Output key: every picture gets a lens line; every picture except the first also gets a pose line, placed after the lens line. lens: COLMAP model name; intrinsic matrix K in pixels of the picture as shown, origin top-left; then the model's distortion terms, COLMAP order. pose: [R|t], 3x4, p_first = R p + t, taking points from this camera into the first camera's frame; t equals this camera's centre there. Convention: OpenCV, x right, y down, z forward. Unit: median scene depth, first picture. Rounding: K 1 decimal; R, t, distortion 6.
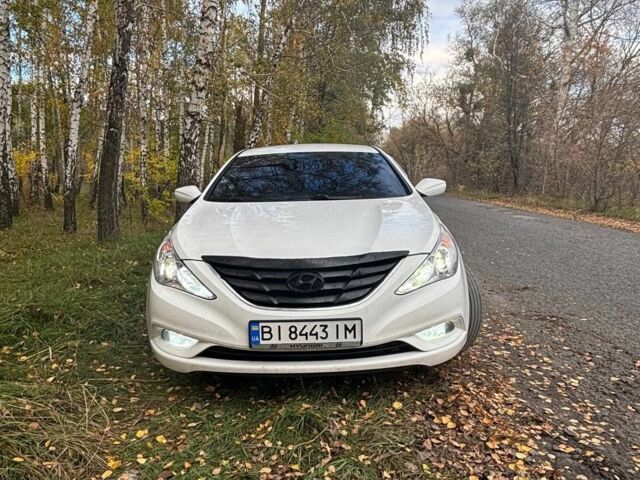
lens RADIAL K [[513.7, 0, 321.5], [0, 513.7, 241.5], [0, 0, 1]] dist [0.023767, -0.049030]
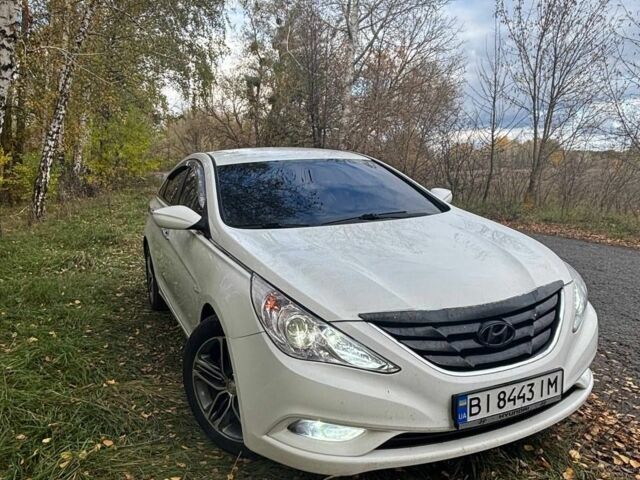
lens RADIAL K [[513.7, 0, 321.1], [0, 513.7, 243.0], [0, 0, 1]] dist [0.023767, -0.049030]
pose [[0.916516, -0.065748, 0.394558, -0.588175], [0.057801, 0.997815, 0.032006, -0.103794], [-0.395800, -0.006528, 0.918313, 0.359737]]
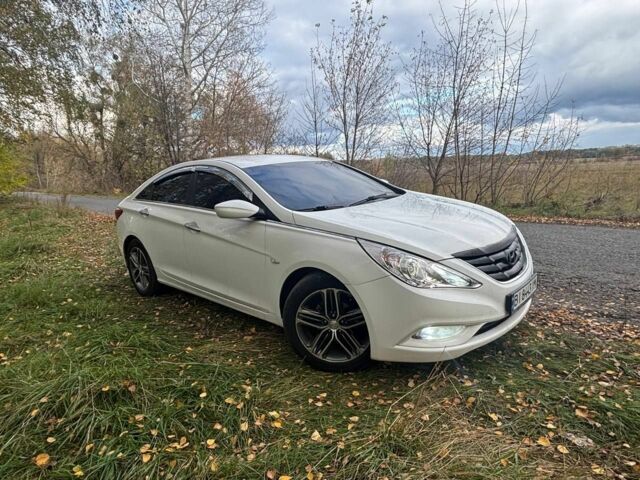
lens RADIAL K [[392.5, 0, 315.1], [0, 392.5, 237.4], [0, 0, 1]] dist [-0.006997, -0.006702]
pose [[0.703491, -0.153748, 0.693875, -1.083258], [0.137907, 0.987294, 0.078945, -0.121833], [-0.697196, 0.040153, 0.715755, 0.611377]]
